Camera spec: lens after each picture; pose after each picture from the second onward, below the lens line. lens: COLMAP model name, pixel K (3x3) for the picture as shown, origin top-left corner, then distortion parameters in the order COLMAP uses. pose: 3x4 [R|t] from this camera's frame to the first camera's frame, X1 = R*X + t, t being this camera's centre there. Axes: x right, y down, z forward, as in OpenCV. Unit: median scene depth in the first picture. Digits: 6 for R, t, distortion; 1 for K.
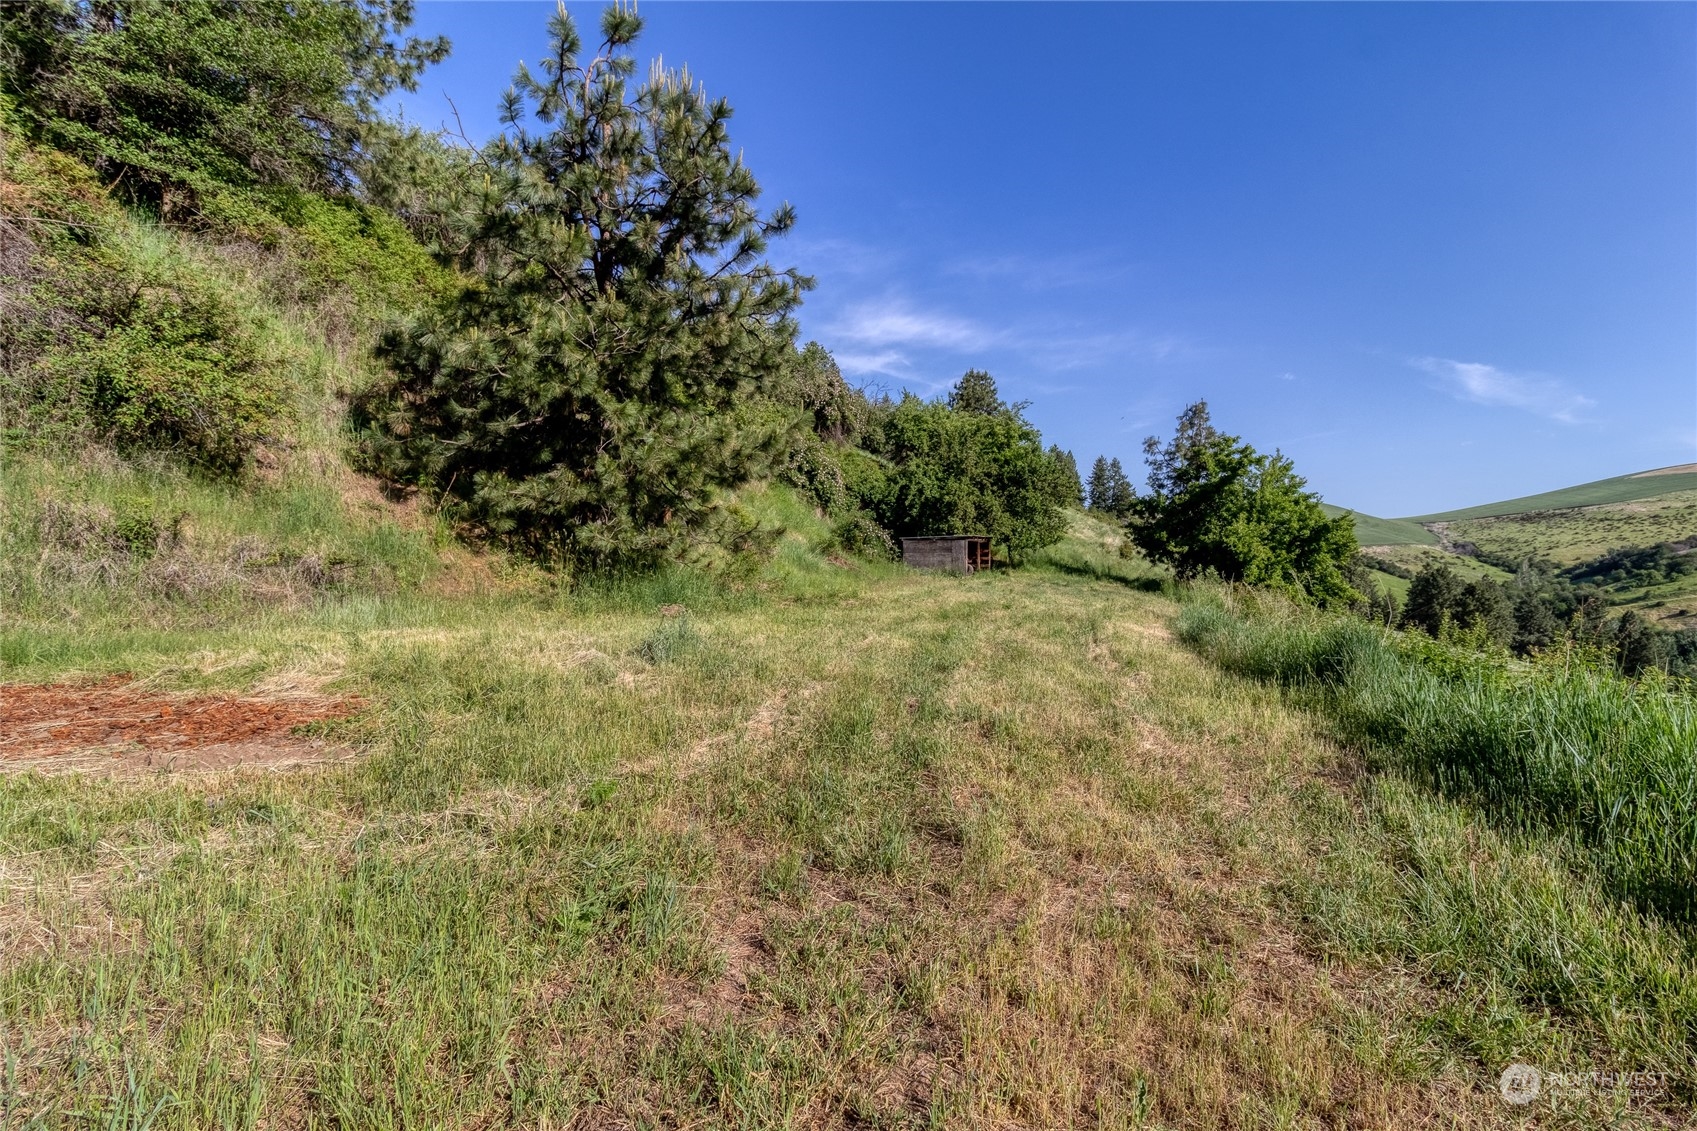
lens RADIAL K [[809.2, 0, 840.6], [0, 809.2, 565.0], [0, 0, 1]] dist [-0.002036, 0.002583]
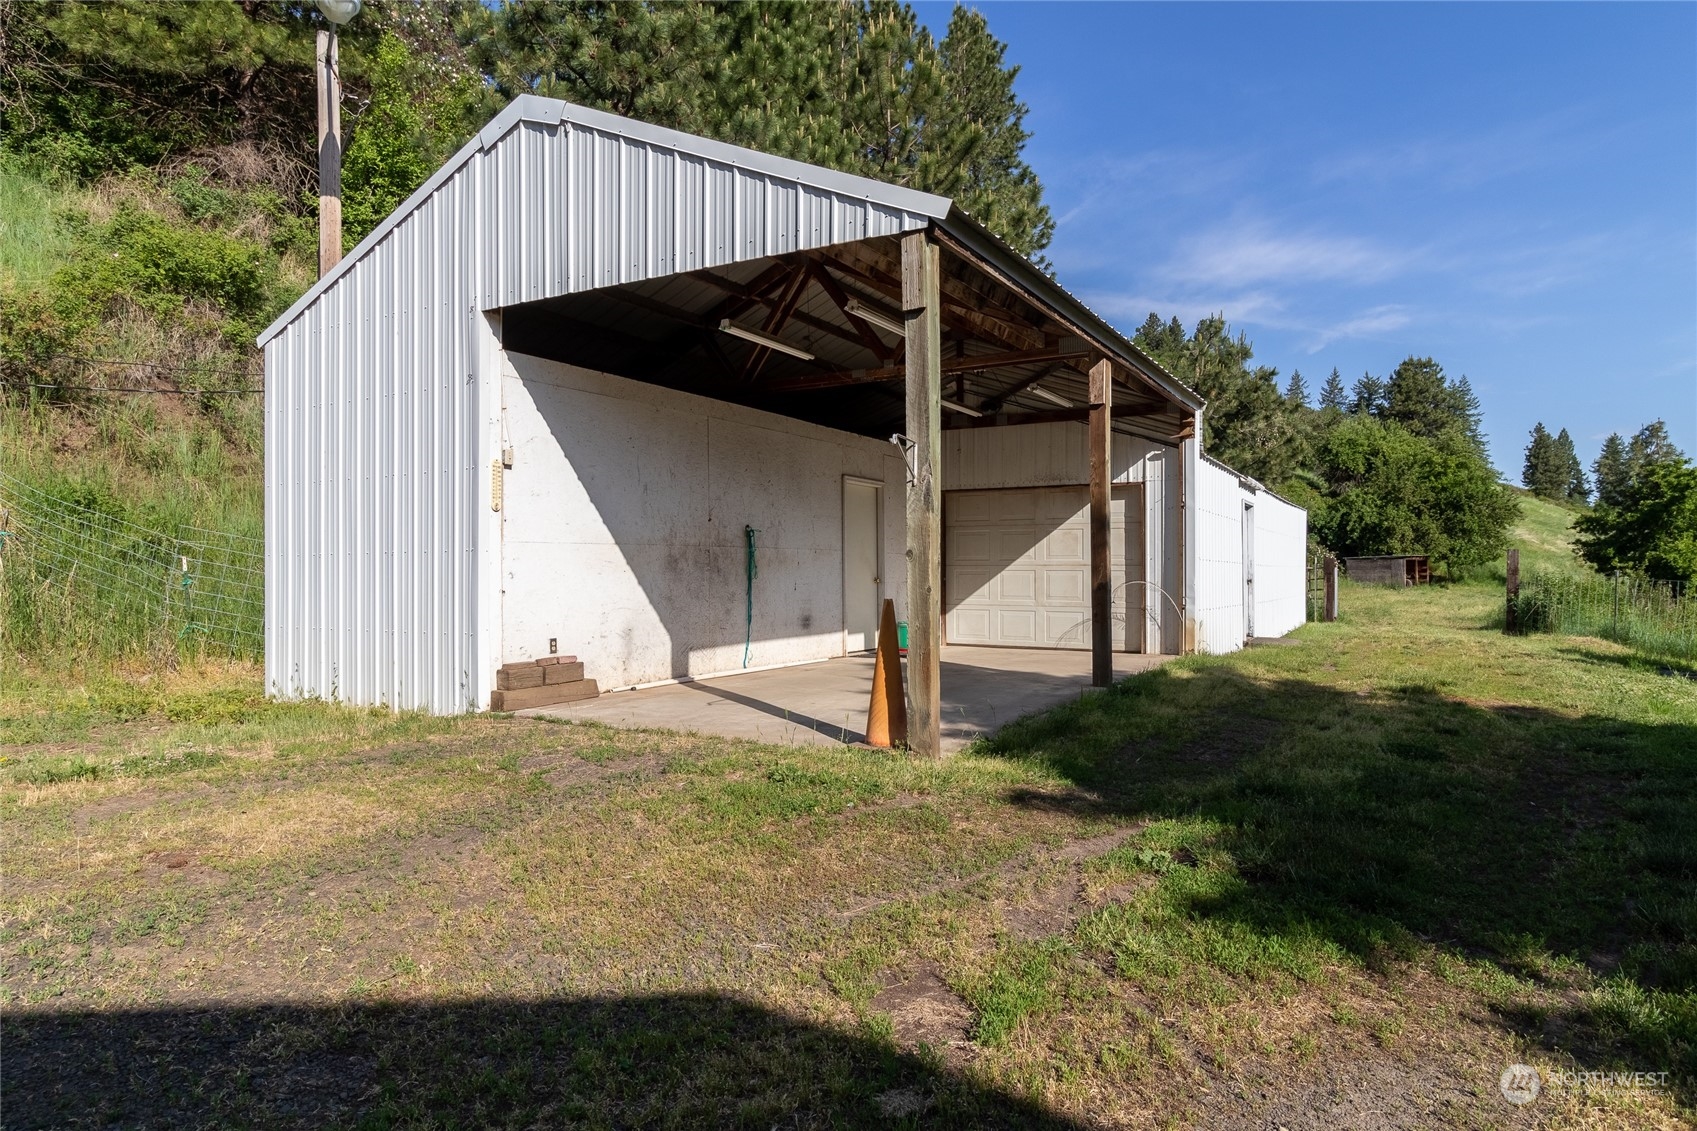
lens RADIAL K [[996.6, 0, 861.2], [0, 996.6, 560.0], [0, 0, 1]] dist [-0.003151, 0.001450]
pose [[0.938995, -0.012236, -0.343713, -0.085392], [0.004013, 0.999689, -0.024626, 0.003506], [0.343907, 0.021744, 0.938752, -0.604037]]
